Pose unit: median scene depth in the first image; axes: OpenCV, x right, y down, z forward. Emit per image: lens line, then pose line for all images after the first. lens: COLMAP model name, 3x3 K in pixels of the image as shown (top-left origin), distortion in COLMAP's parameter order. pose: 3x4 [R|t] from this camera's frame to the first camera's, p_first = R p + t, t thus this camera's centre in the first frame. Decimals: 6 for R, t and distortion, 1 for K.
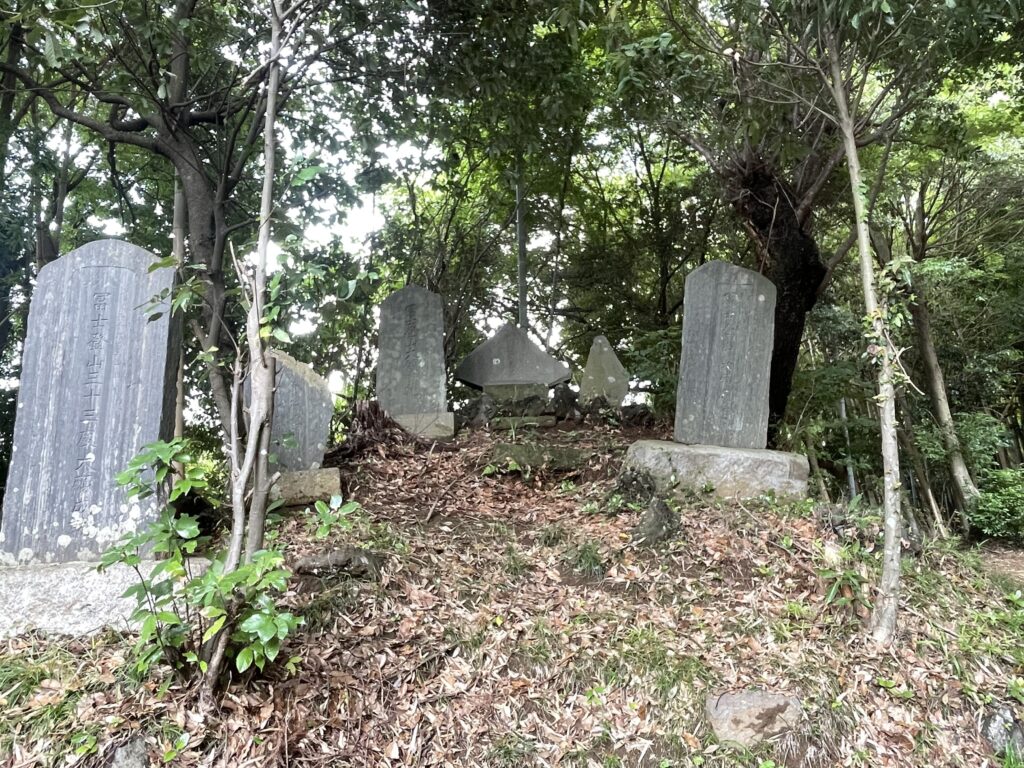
lens RADIAL K [[719.5, 0, 512.0], [0, 719.5, 384.0], [0, 0, 1]] dist [-0.003894, -0.006727]
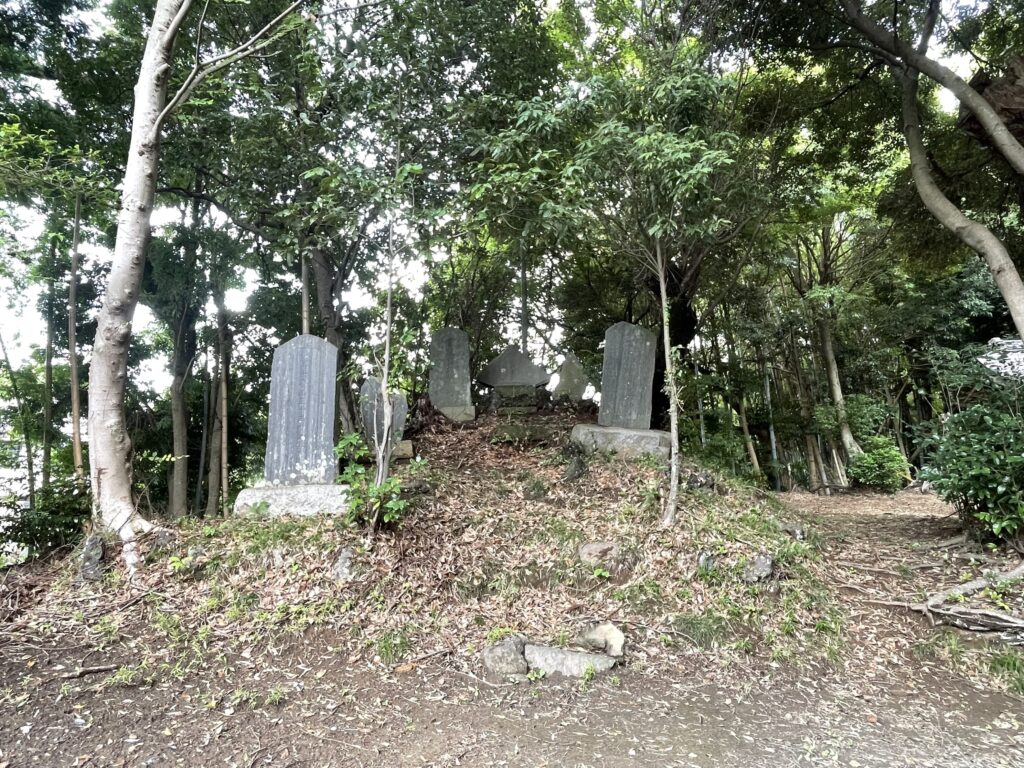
lens RADIAL K [[633.8, 0, 512.0], [0, 633.8, 384.0], [0, 0, 1]] dist [0.002212, 0.000364]
pose [[0.999006, -0.001213, -0.044566, 0.113593], [0.003356, 0.998840, 0.048039, -0.129326], [0.044456, -0.048140, 0.997851, -0.752383]]
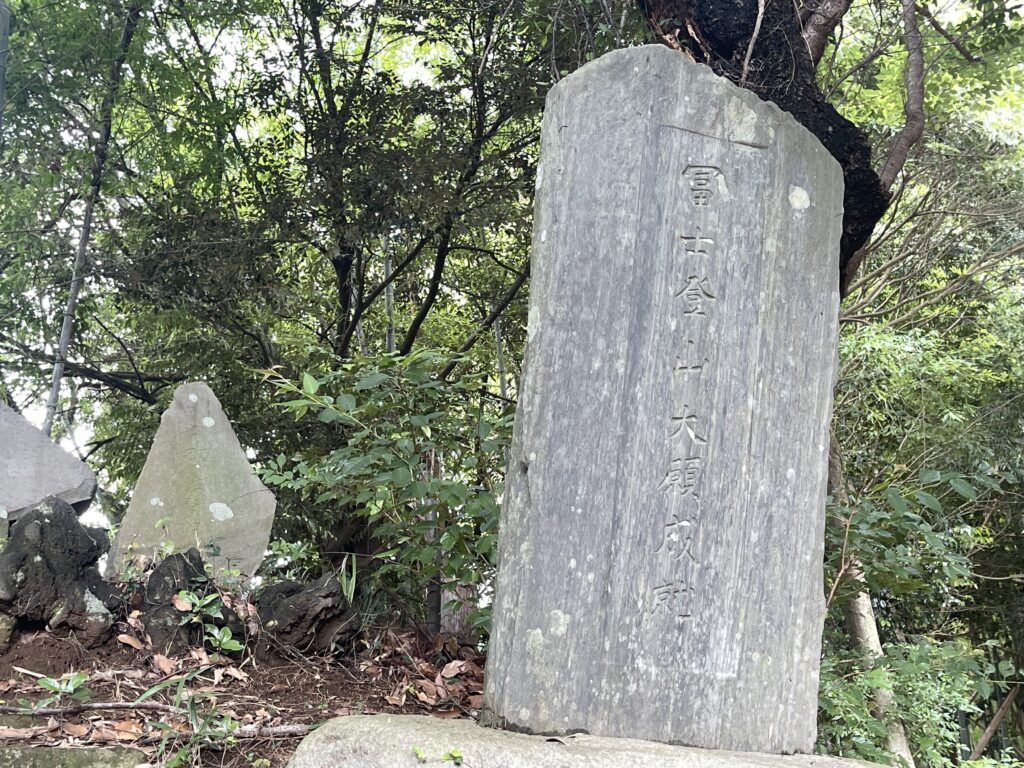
lens RADIAL K [[1321.8, 0, 512.0], [0, 1321.8, 384.0], [0, 0, 1]] dist [0.072553, -0.022559]
pose [[0.932588, 0.088382, 0.349954, 0.089605], [-0.036502, 0.987681, -0.152167, 0.047499], [-0.359092, 0.129135, 0.924325, 0.764764]]
